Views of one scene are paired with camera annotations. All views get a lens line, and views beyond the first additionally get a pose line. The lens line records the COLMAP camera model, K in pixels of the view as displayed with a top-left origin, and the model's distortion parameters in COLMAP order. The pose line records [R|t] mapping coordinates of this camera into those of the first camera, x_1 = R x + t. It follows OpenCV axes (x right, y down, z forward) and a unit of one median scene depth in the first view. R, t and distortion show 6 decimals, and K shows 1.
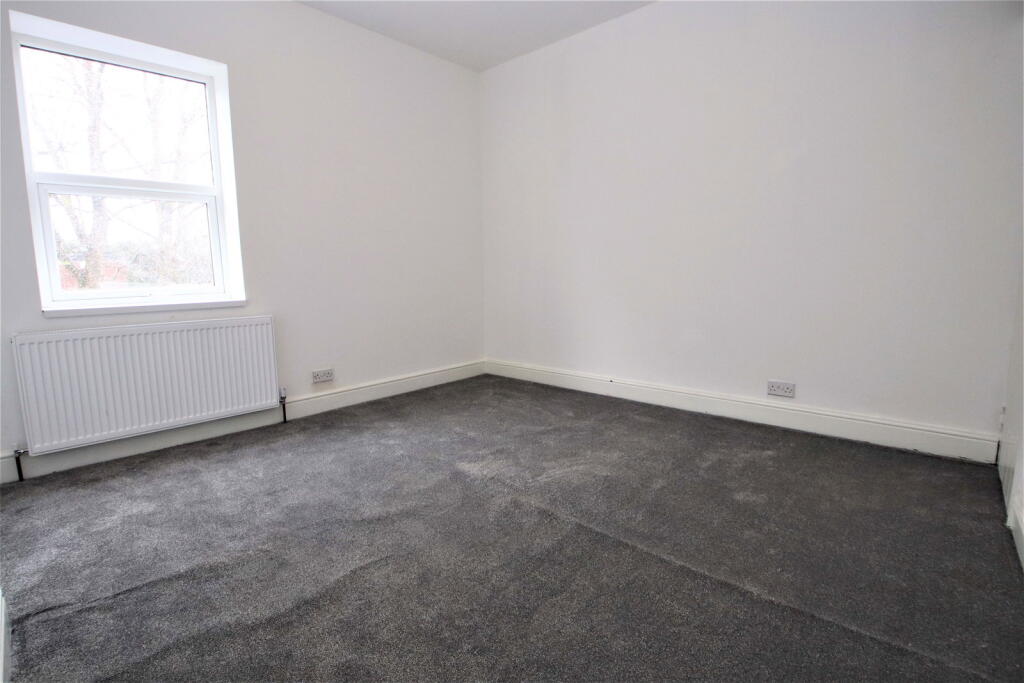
lens RADIAL K [[483.6, 0, 512.4], [0, 483.6, 333.9], [0, 0, 1]] dist [-0.023648, -0.001385]
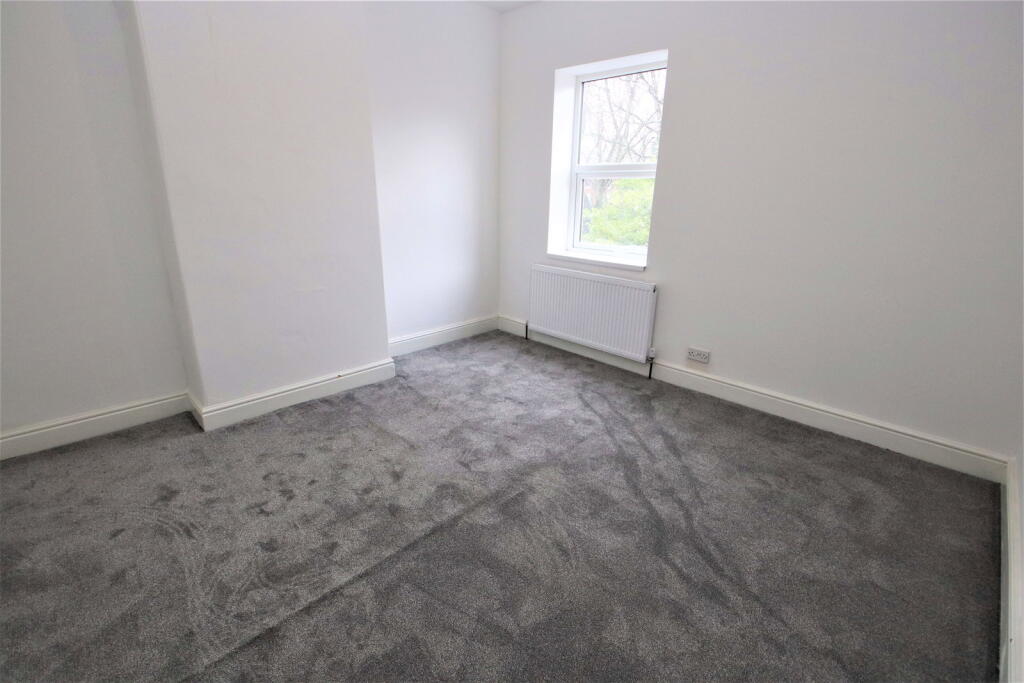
lens RADIAL K [[483.6, 0, 522.2], [0, 483.6, 342.8], [0, 0, 1]] dist [-0.023648, -0.001385]
pose [[-0.045717, 0.326735, -0.944010, 0.814494], [-0.138055, 0.933864, 0.329909, -0.316392], [0.989369, 0.145408, 0.002414, 0.941241]]
